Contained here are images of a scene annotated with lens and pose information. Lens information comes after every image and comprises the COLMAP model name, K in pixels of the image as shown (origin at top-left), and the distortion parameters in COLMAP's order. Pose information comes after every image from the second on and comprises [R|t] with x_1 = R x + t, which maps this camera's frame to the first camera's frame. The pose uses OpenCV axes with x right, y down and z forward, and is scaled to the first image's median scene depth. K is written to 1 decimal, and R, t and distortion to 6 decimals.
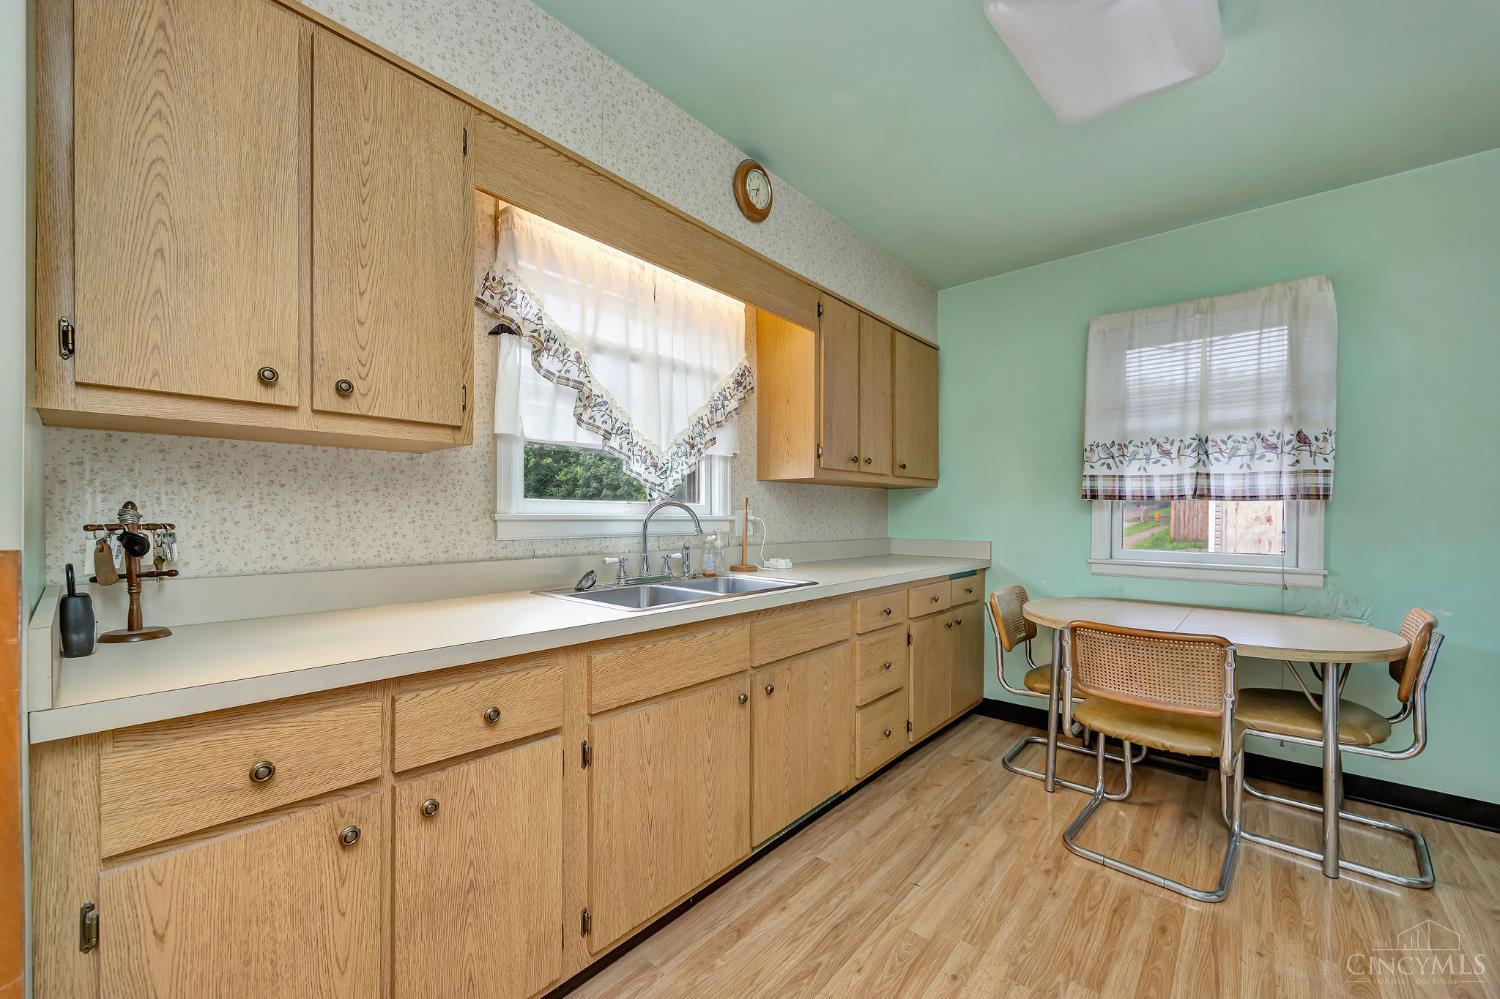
lens RADIAL K [[577.2, 0, 747.1], [0, 577.2, 519.6], [0, 0, 1]] dist [-0.007574, 0.000419]
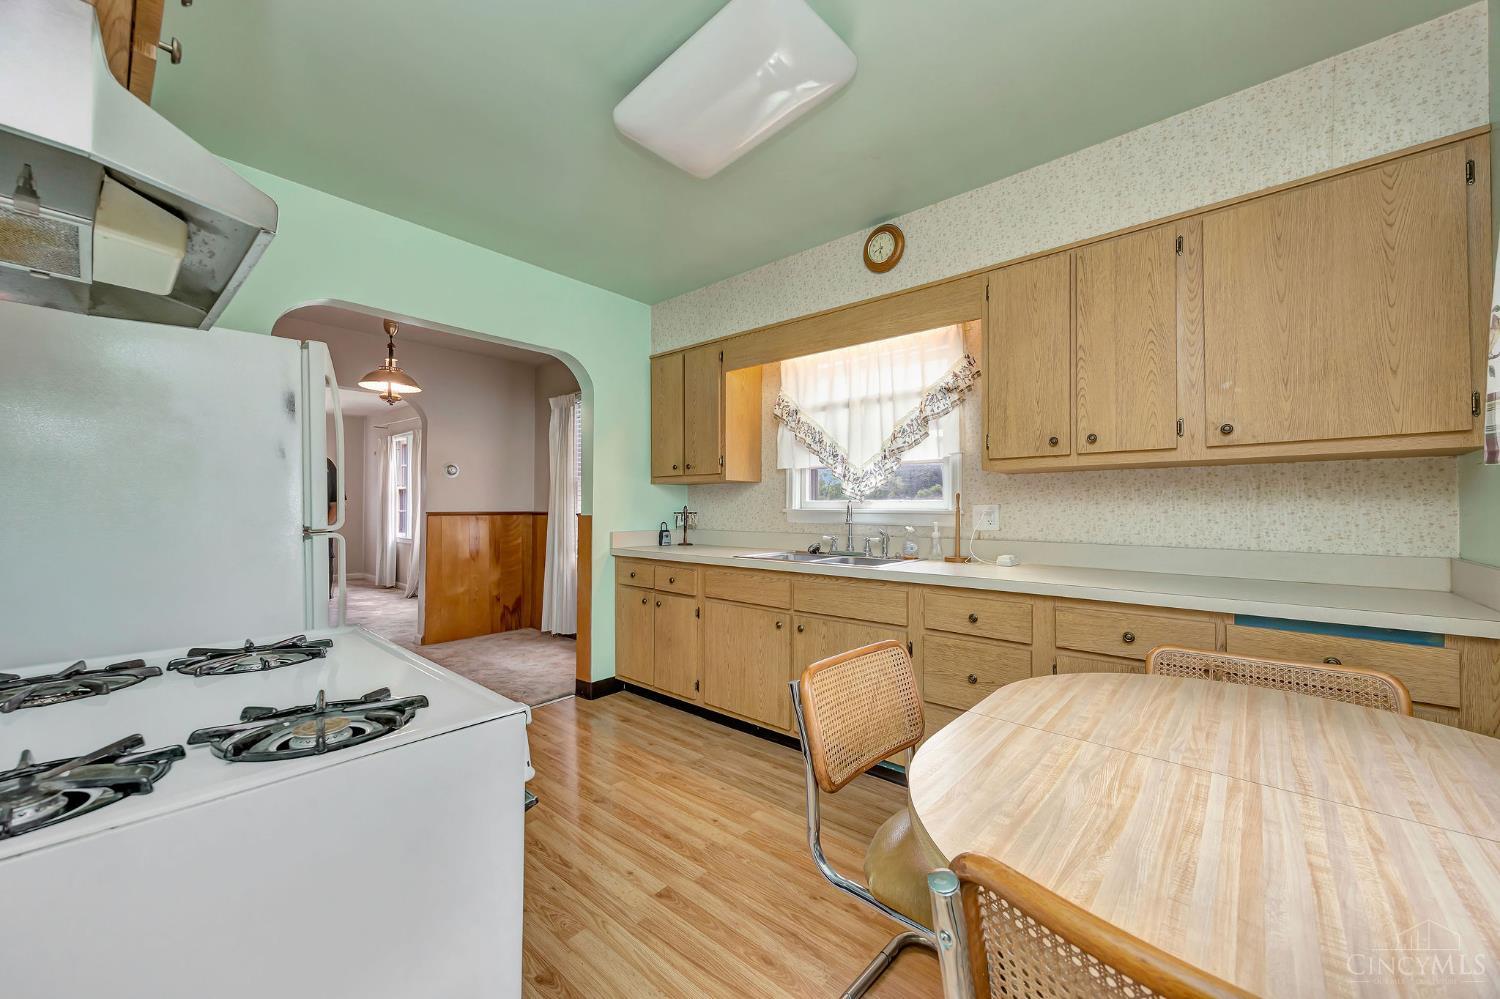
lens RADIAL K [[577.2, 0, 764.1], [0, 577.2, 494.9], [0, 0, 1]] dist [-0.007574, 0.000419]
pose [[0.018205, -0.026100, -0.999494, 1.316813], [-0.008681, 0.999617, -0.026261, -0.003719], [0.999797, 0.009155, 0.017972, 0.767823]]
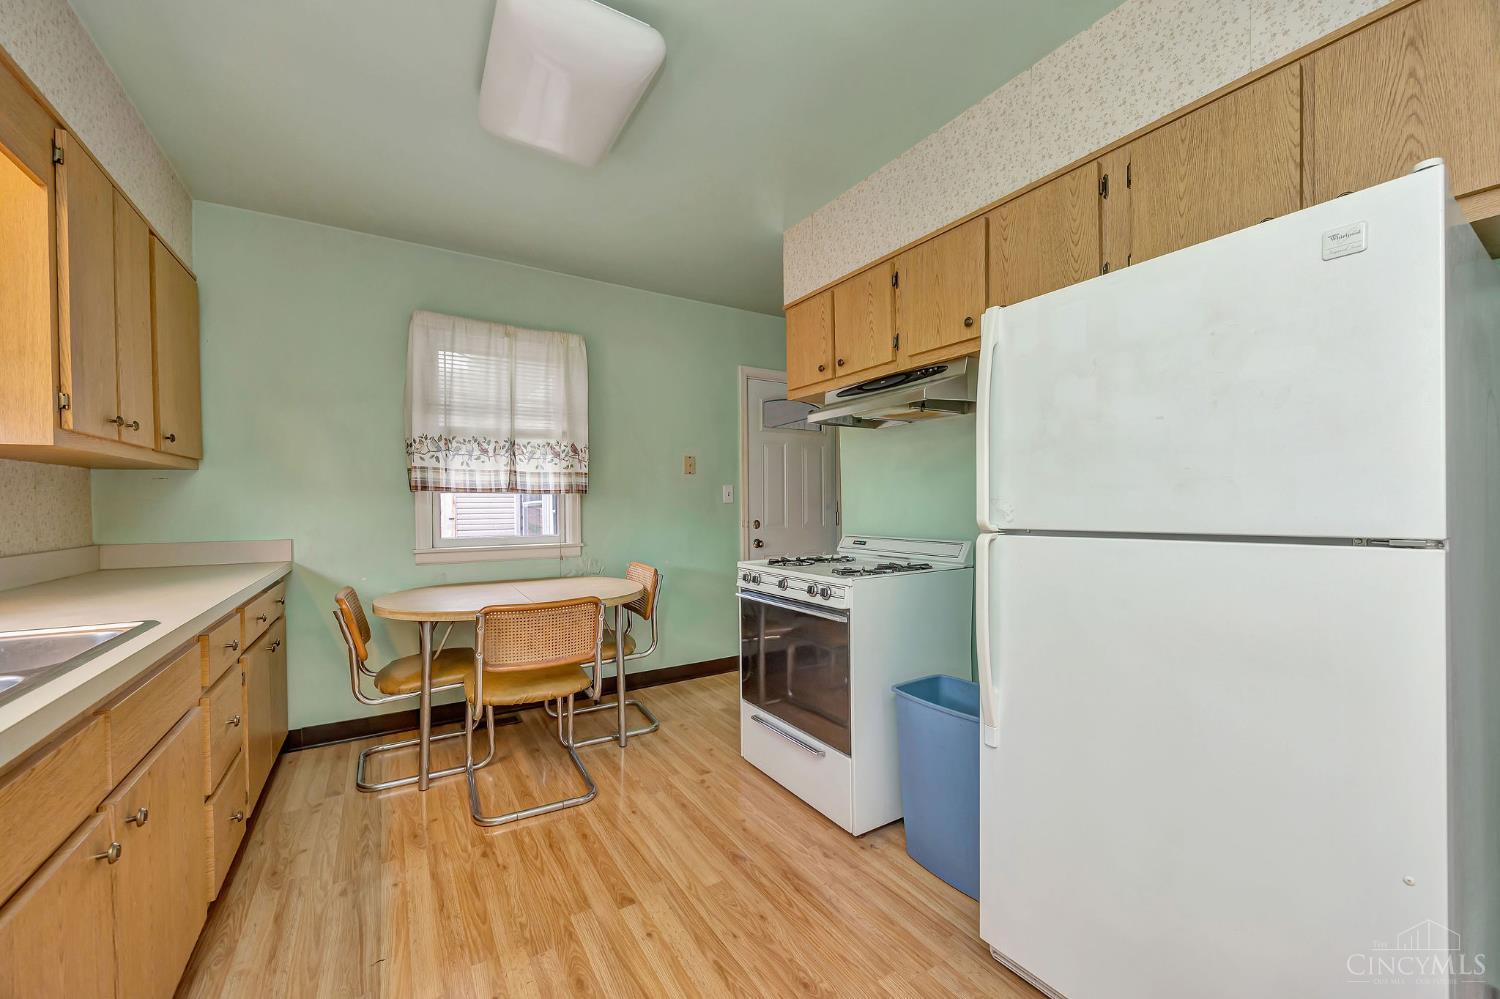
lens RADIAL K [[577.2, 0, 745.0], [0, 577.2, 511.2], [0, 0, 1]] dist [-0.007574, 0.000419]
pose [[0.287965, -0.018014, 0.957472, -0.288739], [0.015606, 0.999779, 0.014116, -0.006484], [-0.957514, 0.010878, 0.288182, 0.231437]]
